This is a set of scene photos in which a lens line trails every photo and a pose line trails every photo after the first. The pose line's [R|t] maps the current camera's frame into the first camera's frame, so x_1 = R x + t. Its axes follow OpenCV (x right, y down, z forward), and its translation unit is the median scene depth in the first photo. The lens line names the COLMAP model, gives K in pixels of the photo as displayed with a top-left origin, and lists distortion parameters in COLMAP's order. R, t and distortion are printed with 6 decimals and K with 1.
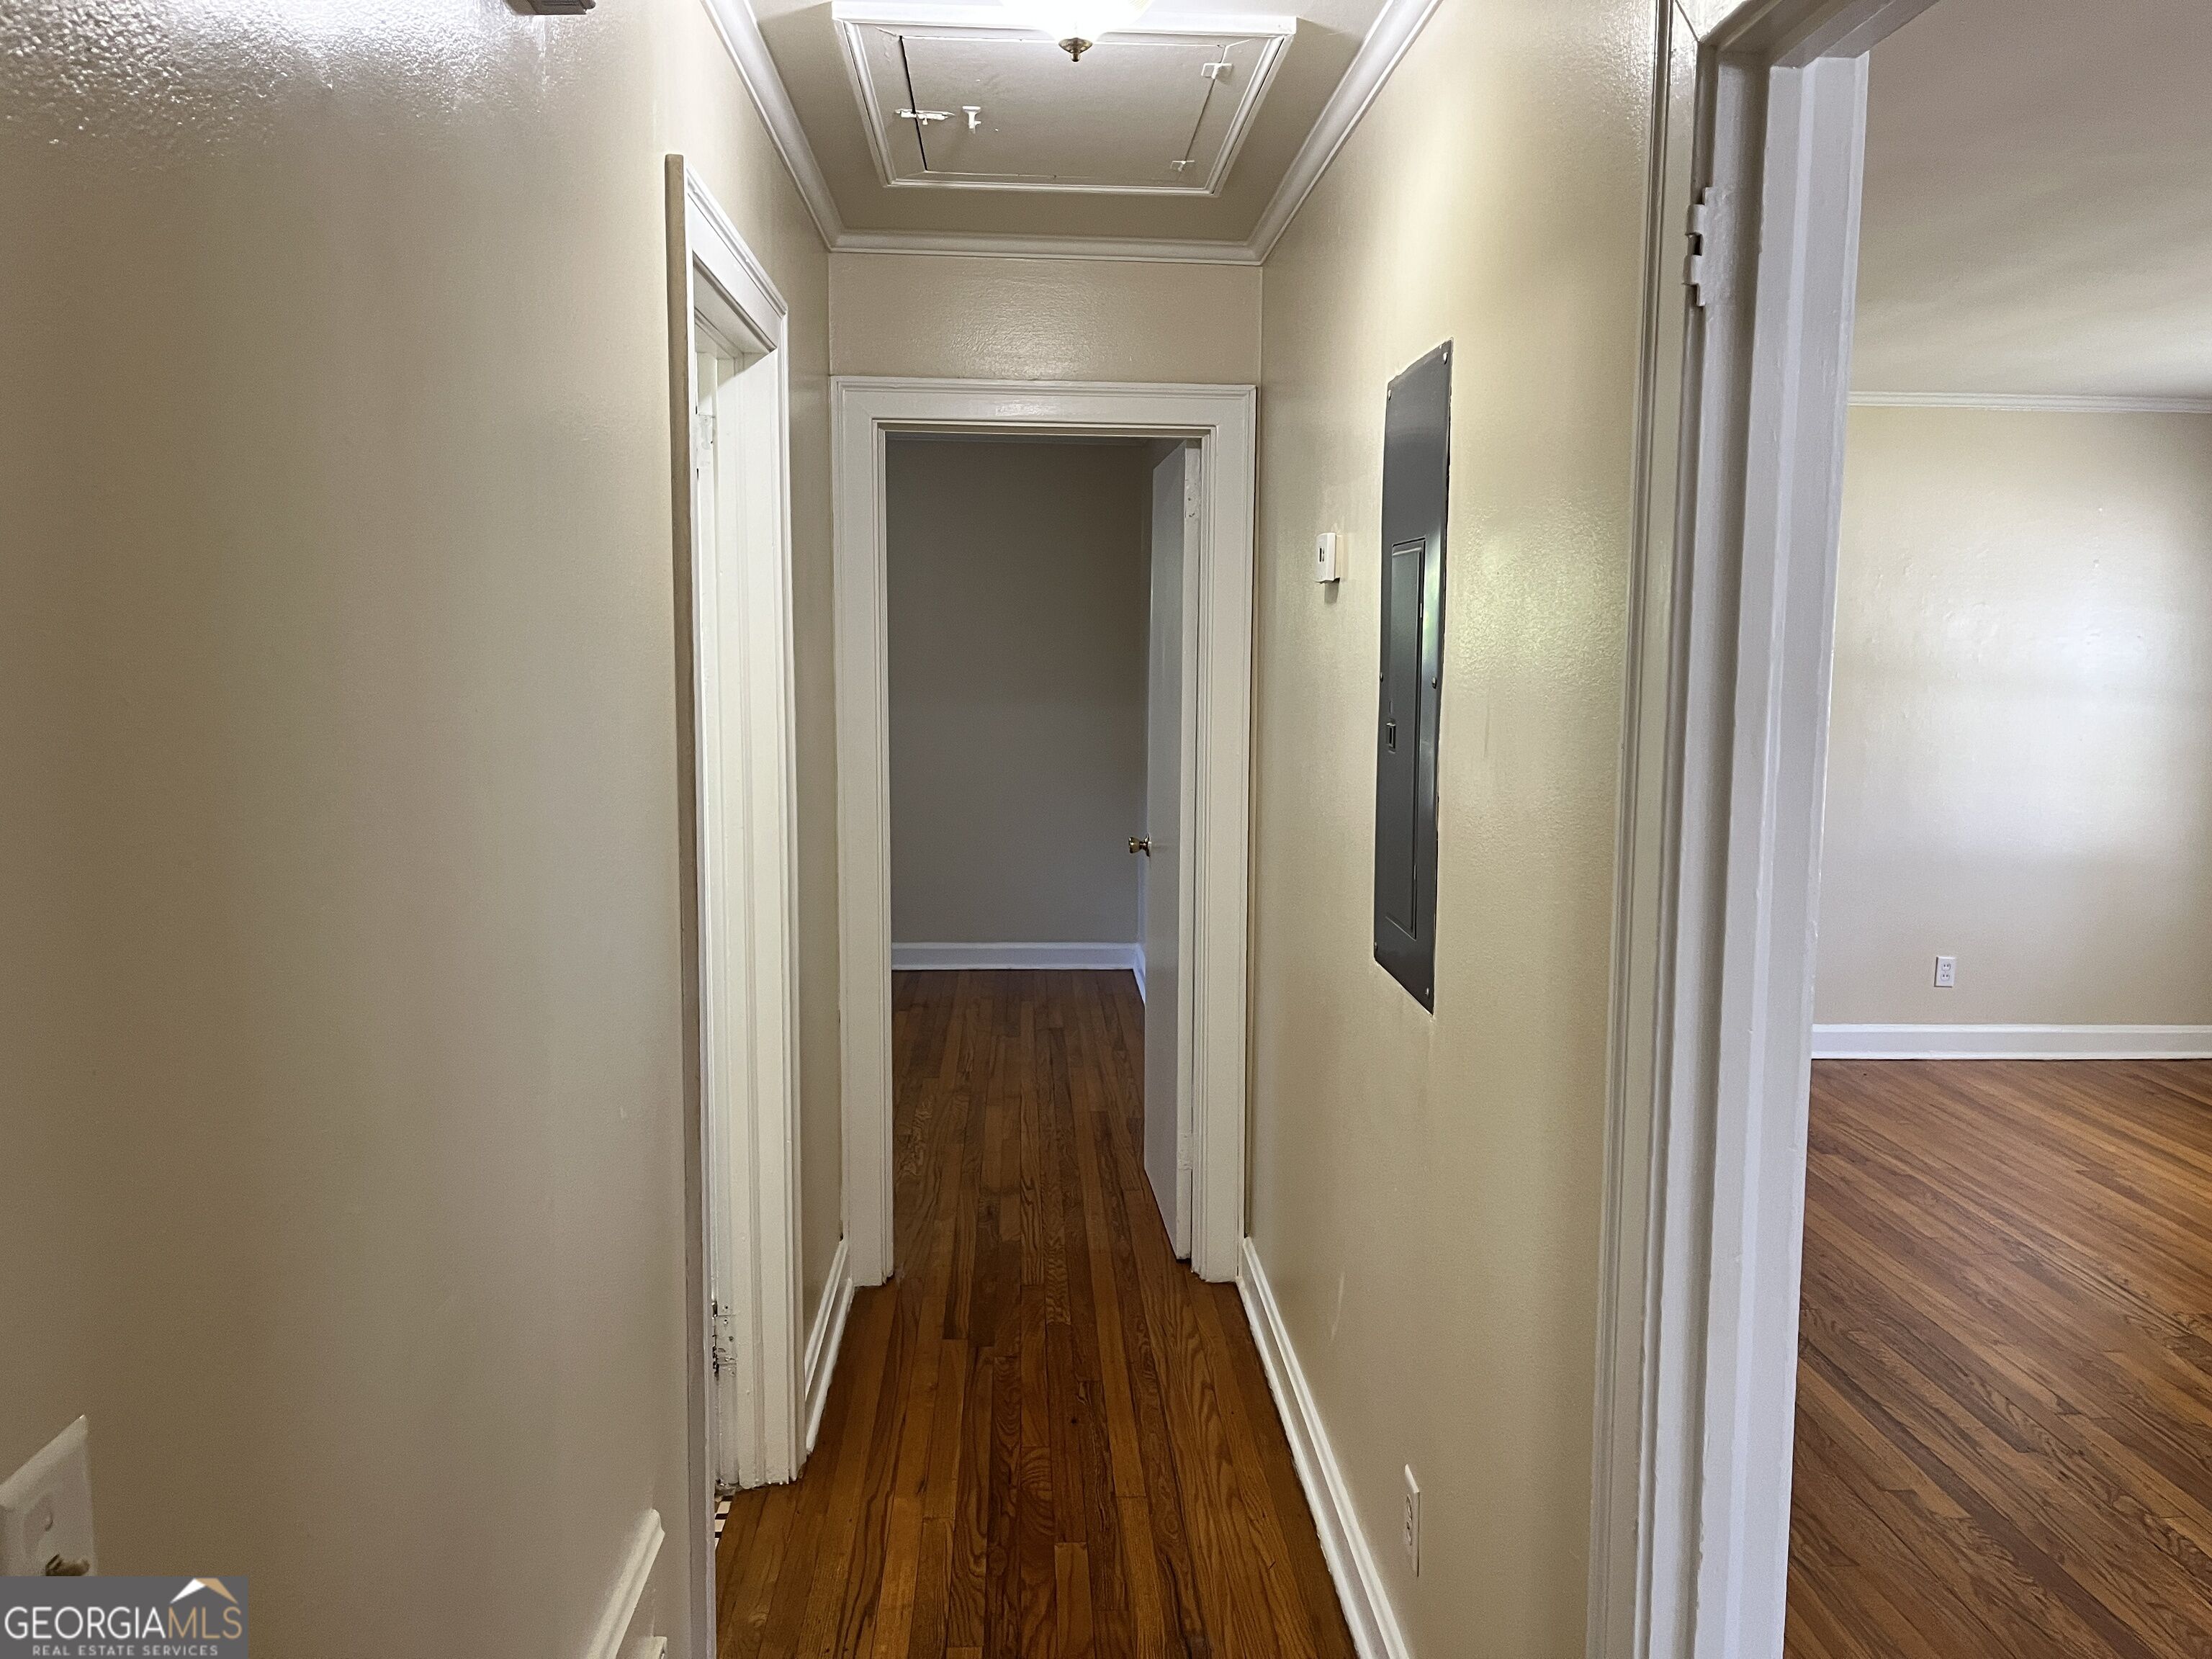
lens RADIAL K [[1671.2, 0, 1115.3], [0, 1671.2, 826.4], [0, 0, 1]] dist [0.076446, -0.098318]
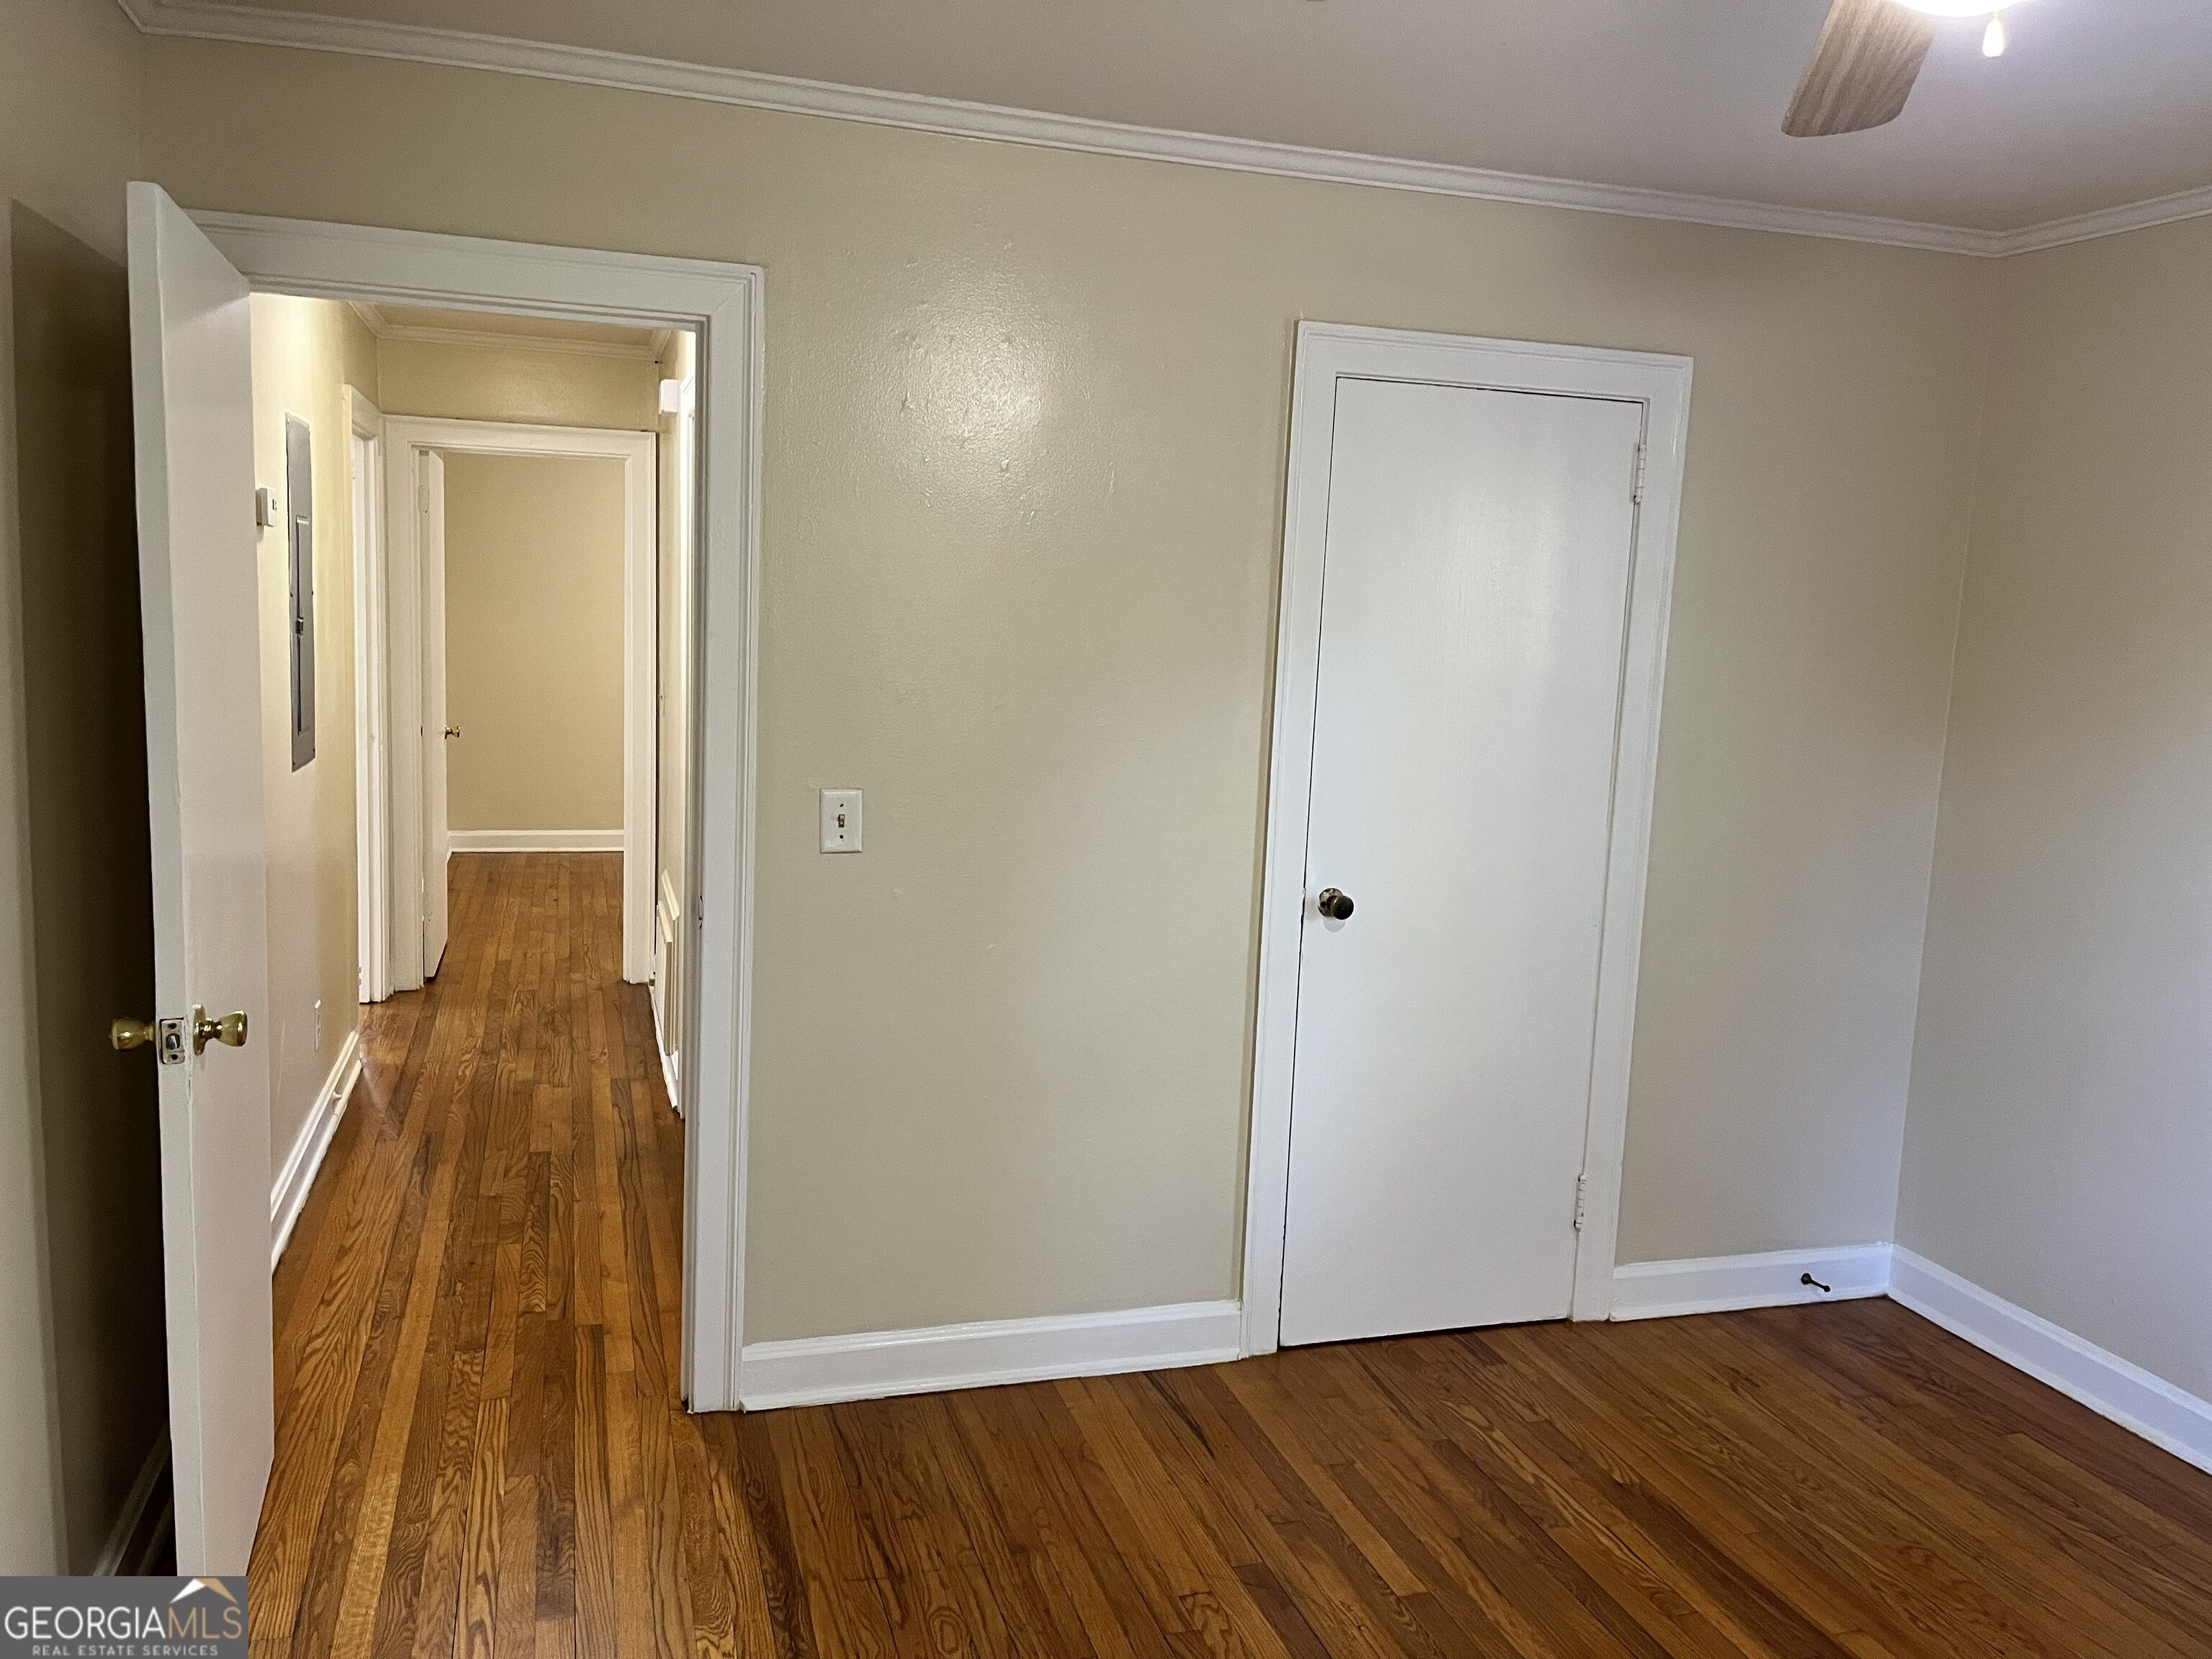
lens RADIAL K [[1671.2, 0, 1104.4], [0, 1671.2, 832.0], [0, 0, 1]] dist [0.076446, -0.098318]
pose [[-0.967647, -0.020721, -0.251454, -0.143266], [-0.083207, 0.967076, 0.240503, -0.241904], [0.238192, 0.253644, -0.937512, 2.070187]]
